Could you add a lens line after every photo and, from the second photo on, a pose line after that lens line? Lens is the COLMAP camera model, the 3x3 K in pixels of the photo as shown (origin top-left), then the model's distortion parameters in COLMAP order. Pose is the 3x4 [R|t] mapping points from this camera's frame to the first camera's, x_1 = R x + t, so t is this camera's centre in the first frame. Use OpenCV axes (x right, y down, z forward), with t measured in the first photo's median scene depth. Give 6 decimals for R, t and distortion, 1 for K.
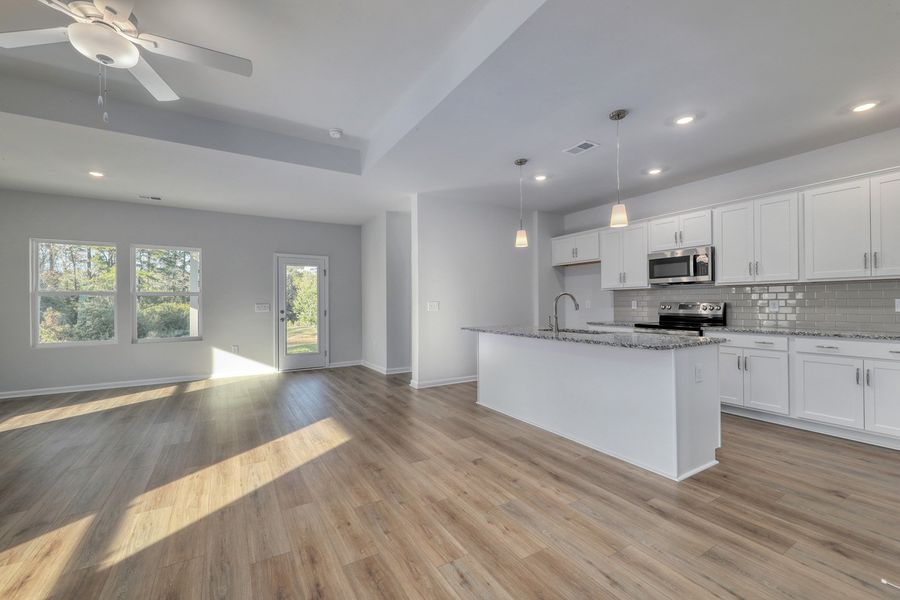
lens RADIAL K [[372.7, 0, 450.0], [0, 372.7, 300.0], [0, 0, 1]] dist [0.003740, 0.000178]
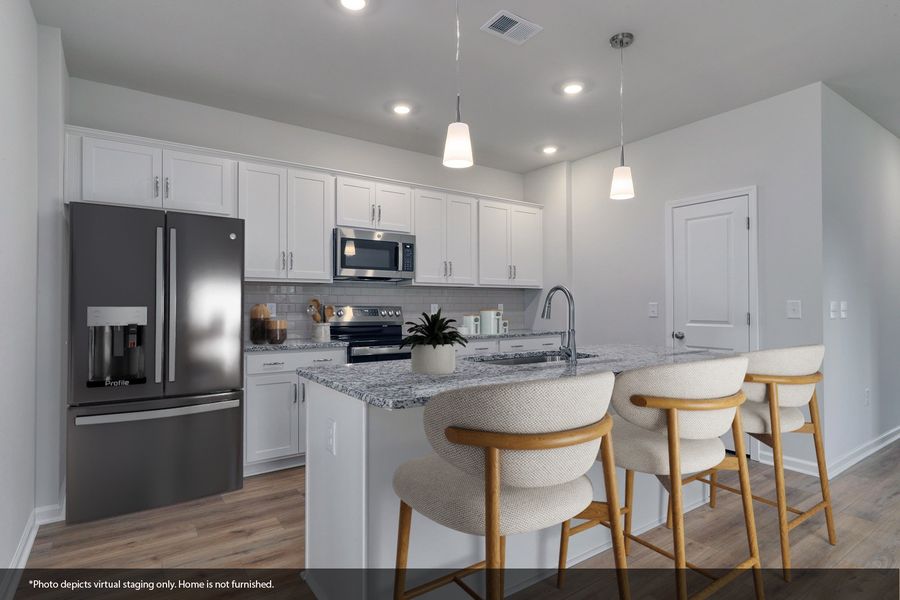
lens RADIAL K [[471.1, 0, 450.0], [0, 471.1, 300.0], [0, 0, 1]] dist [0.005195, 0.000479]
pose [[-0.065416, 0.018280, 0.997691, -0.311838], [-0.008273, 0.999788, -0.018861, 0.011963], [-0.997824, -0.009488, -0.065251, 1.036448]]
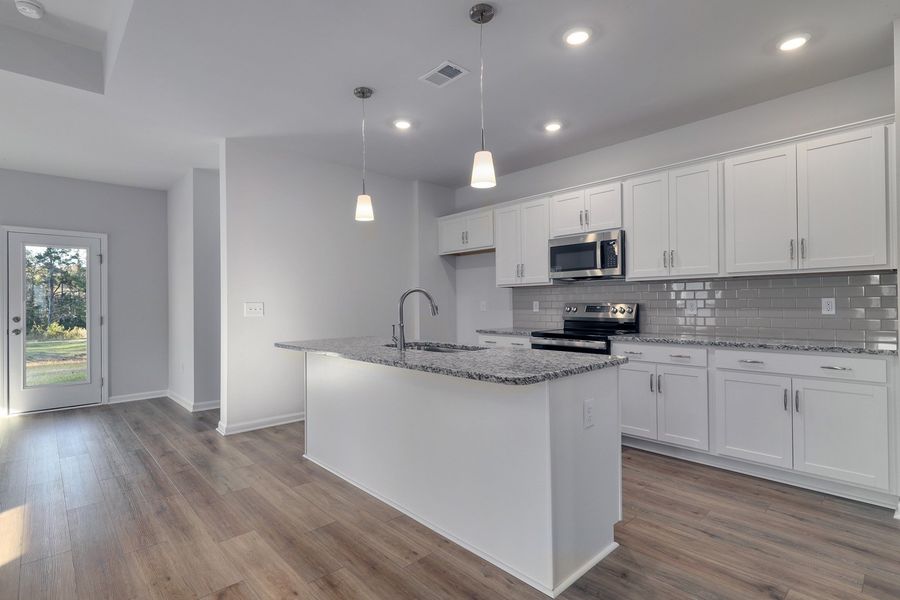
lens RADIAL K [[438.2, 0, 450.0], [0, 438.2, 300.0], [0, 0, 1]] dist [0.002877, 0.000022]
pose [[0.978738, -0.000834, 0.205111, 0.179483], [0.001076, 0.999999, -0.001071, 0.000828], [-0.205110, 0.001269, 0.978738, 0.200692]]
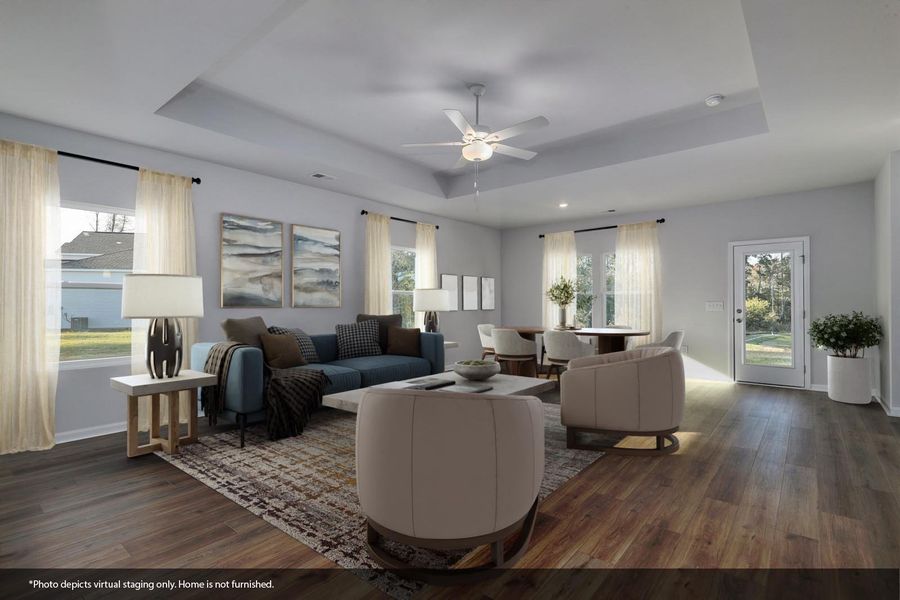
lens RADIAL K [[433.2, 0, 450.0], [0, 433.2, 300.0], [0, 0, 1]] dist [0.009429, -0.000091]
pose [[0.327265, -0.000759, -0.944932, 0.416496], [0.009001, 0.999957, 0.002314, -0.002514], [0.944890, -0.009263, 0.327257, 0.104354]]
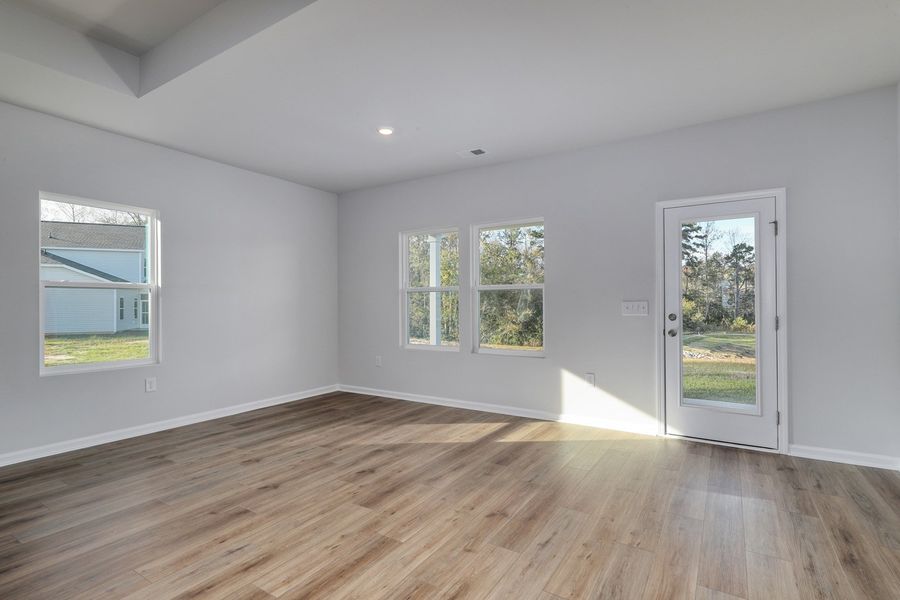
lens RADIAL K [[438.2, 0, 450.0], [0, 438.2, 300.0], [0, 0, 1]] dist [0.002877, 0.000022]
pose [[0.442673, -0.002160, -0.896681, -0.088457], [0.007935, 0.999967, 0.001509, 0.008887], [0.896648, -0.007784, 0.442676, 0.753379]]
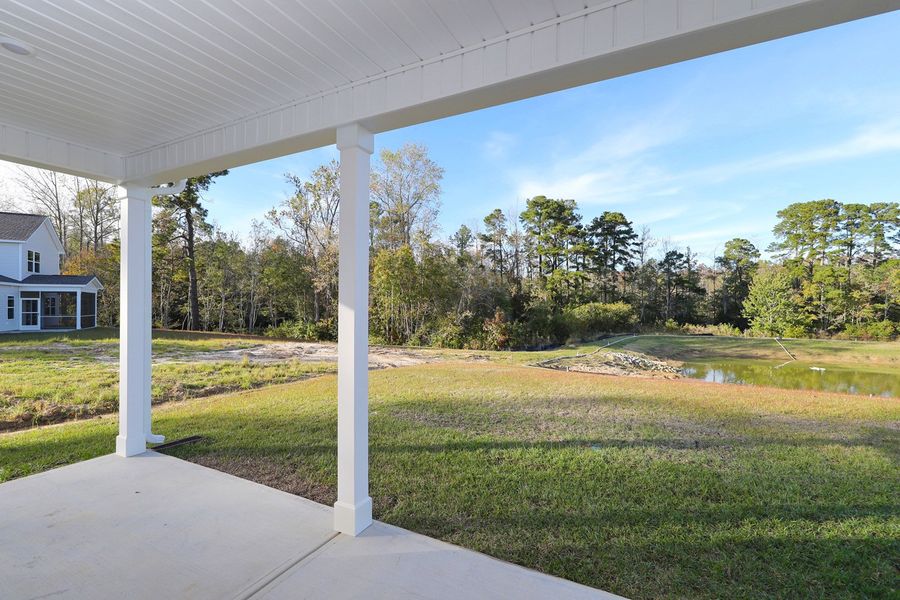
lens RADIAL K [[402.4, 0, 450.0], [0, 402.4, 300.0], [0, 0, 1]] dist [0.000414, -0.000079]
pose [[0.515274, 0.002024, -0.857023, -0.643810], [-0.001439, 0.999998, 0.001496, -0.009100], [0.857024, 0.000462, 0.515276, 1.642354]]
